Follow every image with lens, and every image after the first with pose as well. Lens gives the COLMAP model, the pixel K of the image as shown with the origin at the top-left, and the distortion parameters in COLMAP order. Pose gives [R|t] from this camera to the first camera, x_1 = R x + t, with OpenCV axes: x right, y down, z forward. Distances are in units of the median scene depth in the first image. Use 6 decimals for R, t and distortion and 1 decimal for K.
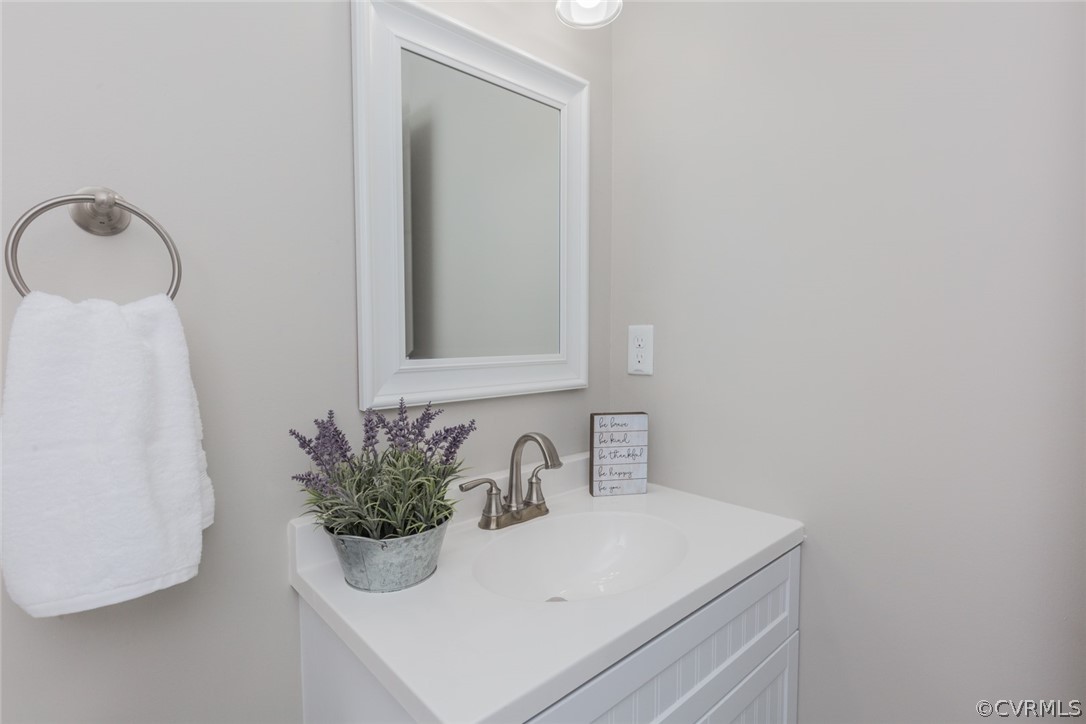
lens RADIAL K [[556.5, 0, 540.0], [0, 556.5, 357.5], [0, 0, 1]] dist [-0.005567, -0.000515]
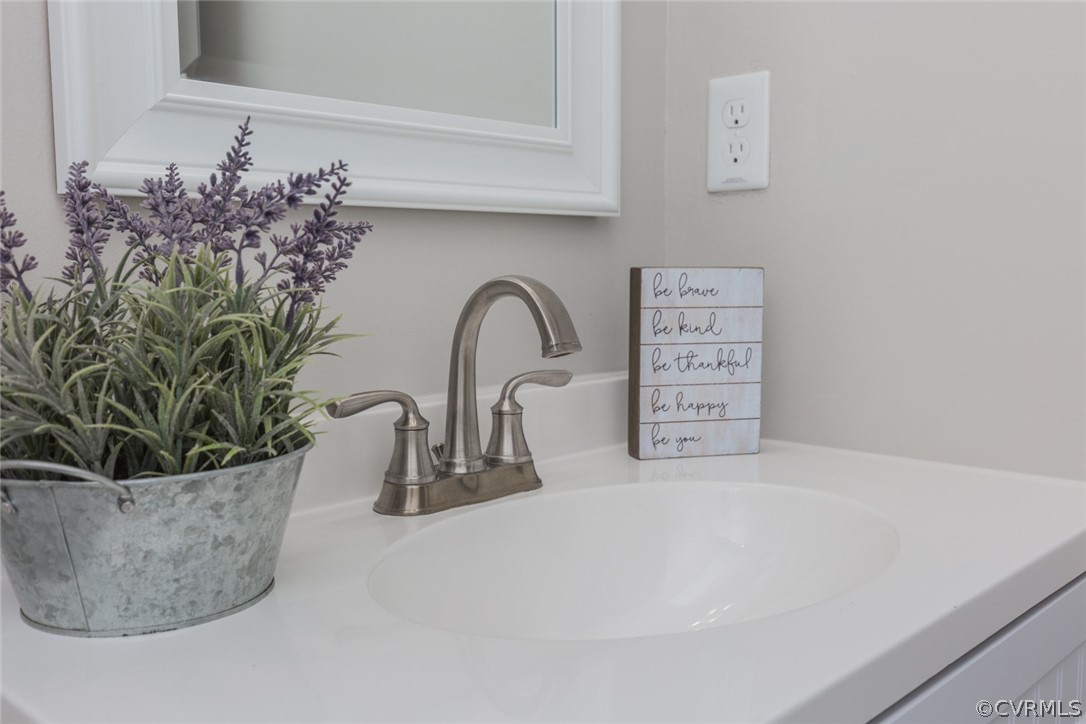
lens RADIAL K [[1090.8, 0, 541.9], [0, 1090.8, 358.2], [0, 0, 1]] dist [0.013514, 0.000000]
pose [[0.997271, -0.010633, 0.073056, -0.045456], [0.007312, 0.998934, 0.045569, 0.155489], [-0.073463, -0.044911, 0.996286, 0.203274]]
